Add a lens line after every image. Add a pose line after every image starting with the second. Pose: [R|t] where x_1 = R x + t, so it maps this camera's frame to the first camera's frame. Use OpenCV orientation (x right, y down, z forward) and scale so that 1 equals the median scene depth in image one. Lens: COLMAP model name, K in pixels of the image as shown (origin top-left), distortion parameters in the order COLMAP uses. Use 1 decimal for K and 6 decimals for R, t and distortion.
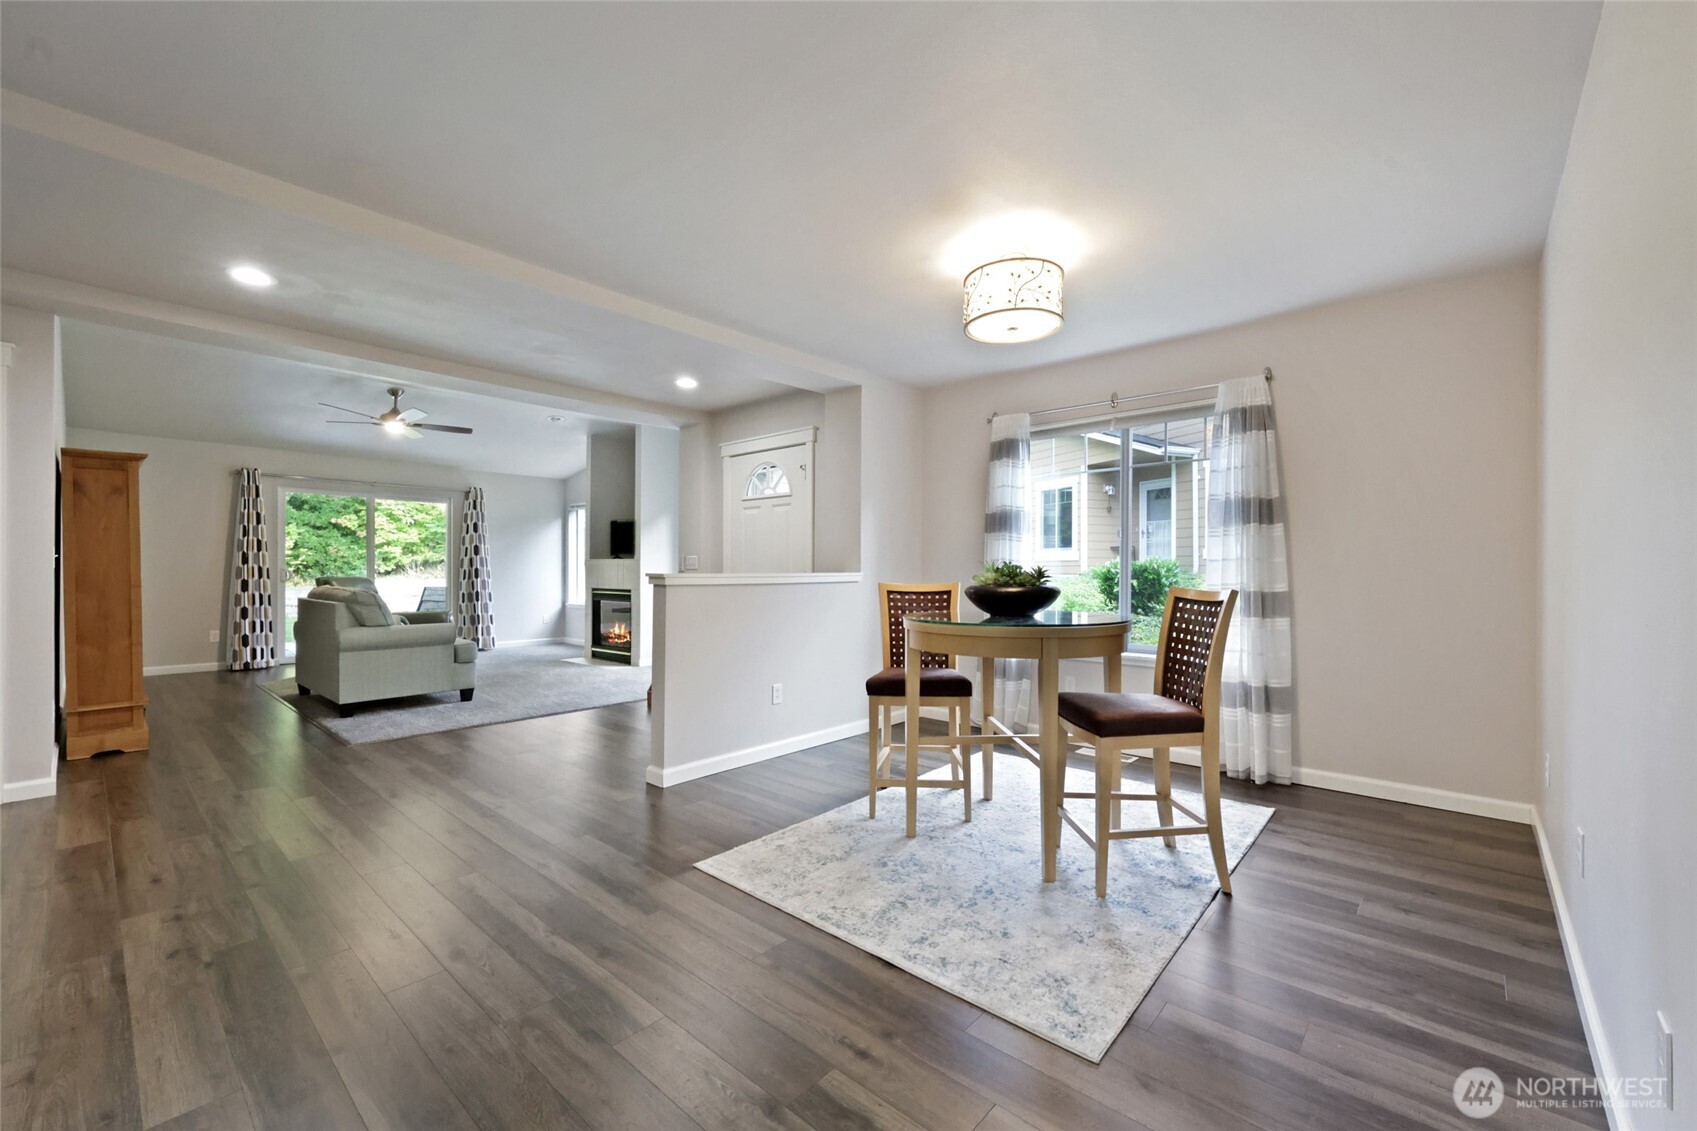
lens RADIAL K [[686.1, 0, 842.8], [0, 686.1, 575.3], [0, 0, 1]] dist [0.001373, -0.000046]
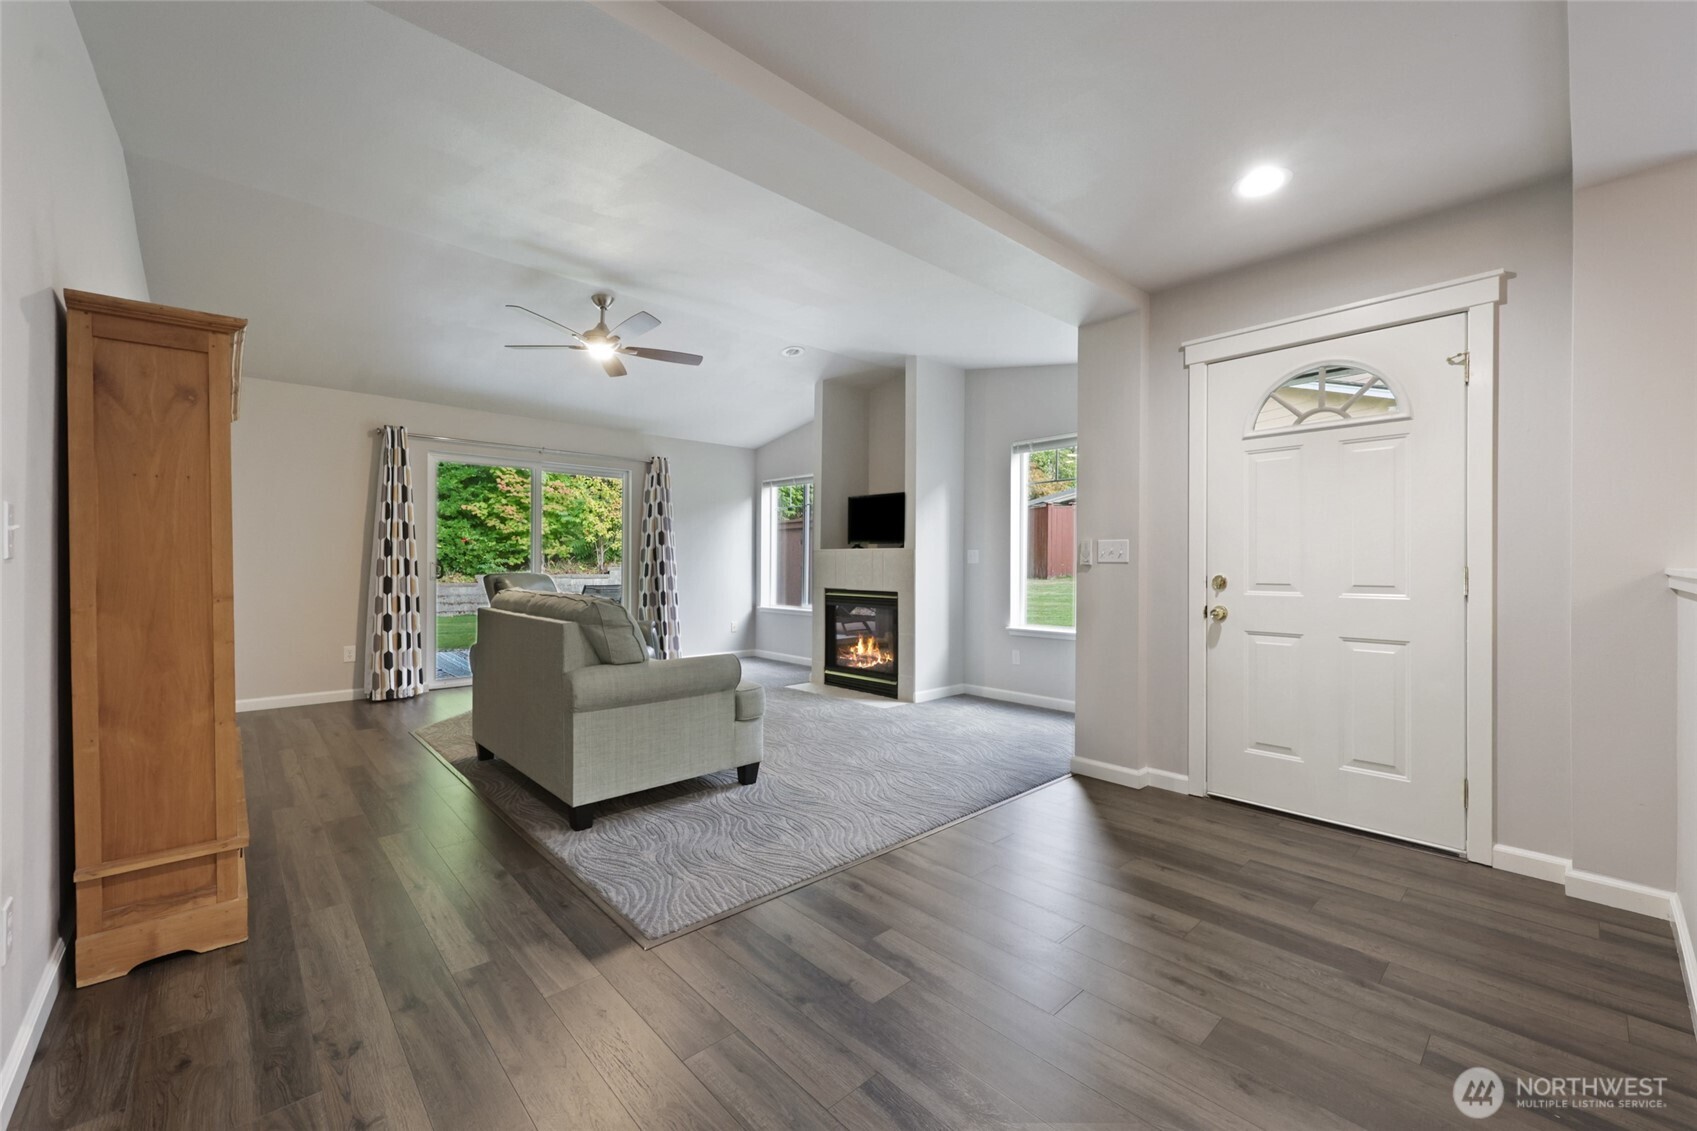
lens RADIAL K [[686.1, 0, 853.5], [0, 686.1, 566.2], [0, 0, 1]] dist [0.001373, -0.000046]
pose [[0.995585, 0.000630, -0.093859, -0.305714], [-0.001043, 0.999990, -0.004350, -0.002543], [0.093855, 0.004428, 0.995576, 0.315467]]
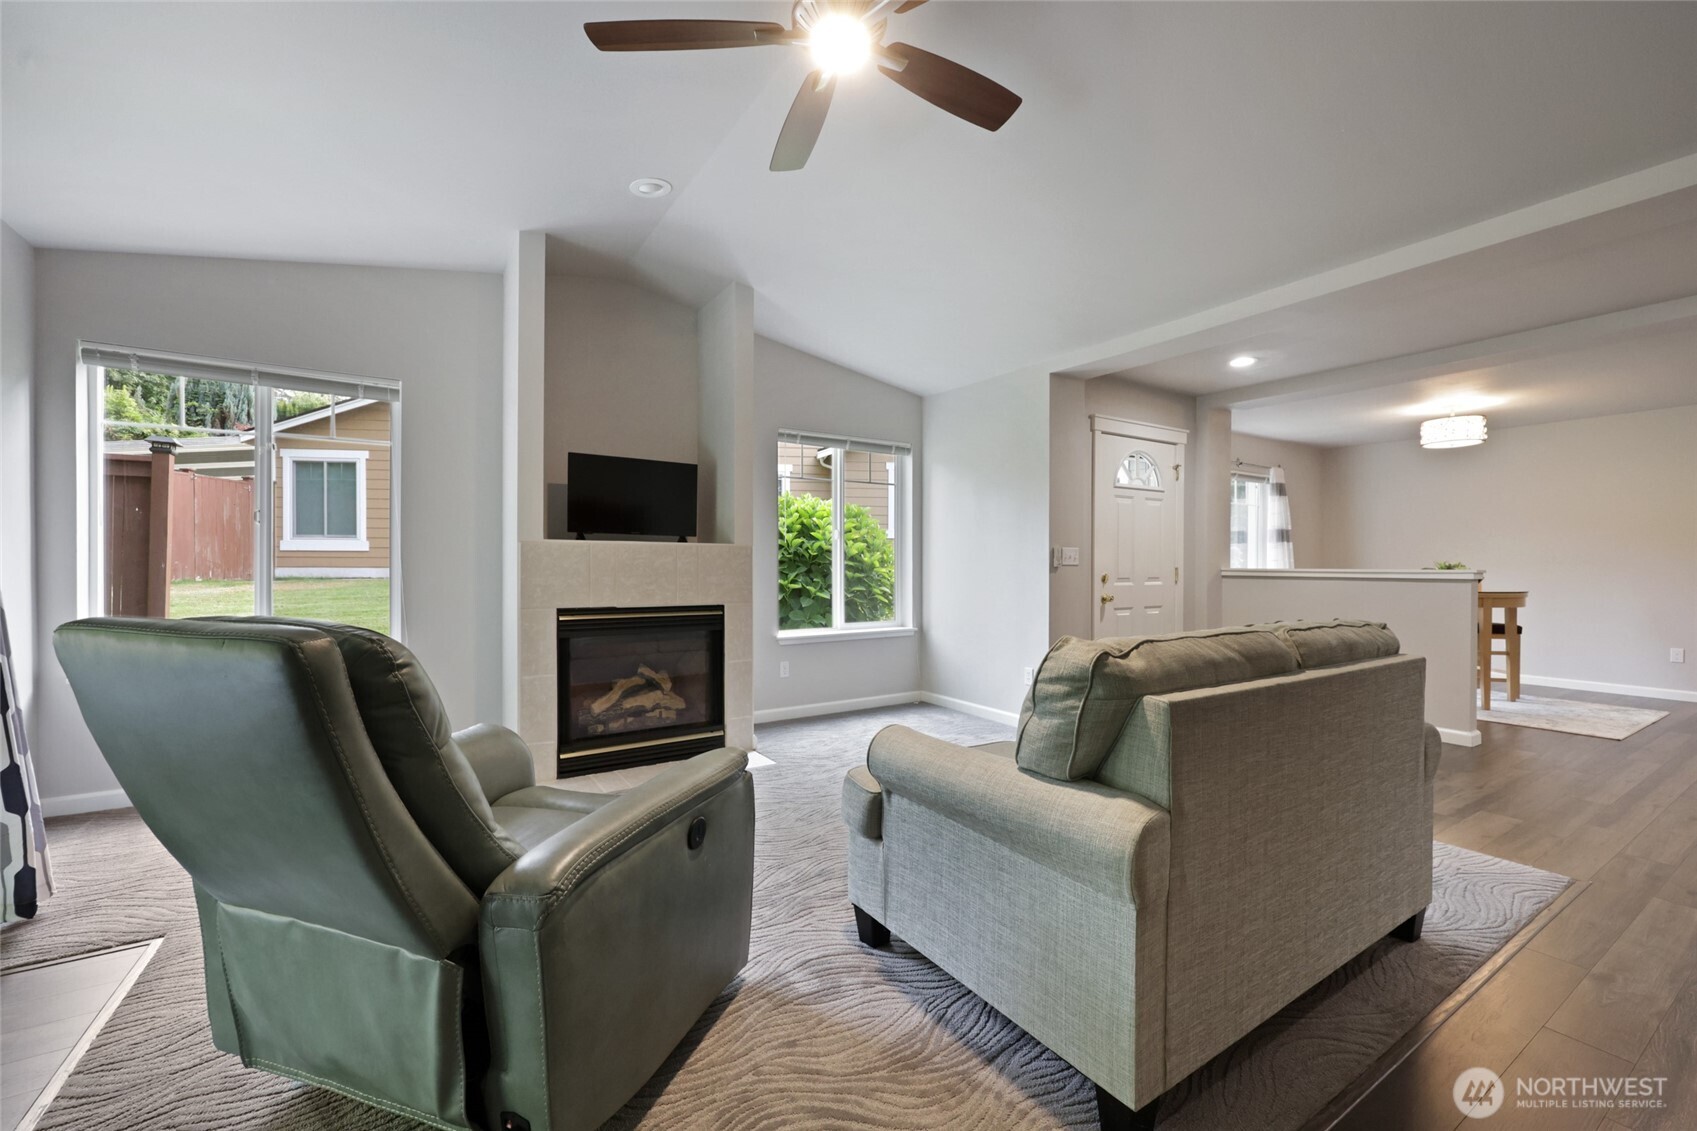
lens RADIAL K [[686.1, 0, 856.6], [0, 686.1, 564.1], [0, 0, 1]] dist [0.001373, -0.000046]
pose [[0.263265, -0.000810, 0.964723, -0.811856], [0.004999, 0.999987, -0.000525, -0.008501], [-0.964711, 0.004961, 0.263266, 0.816738]]
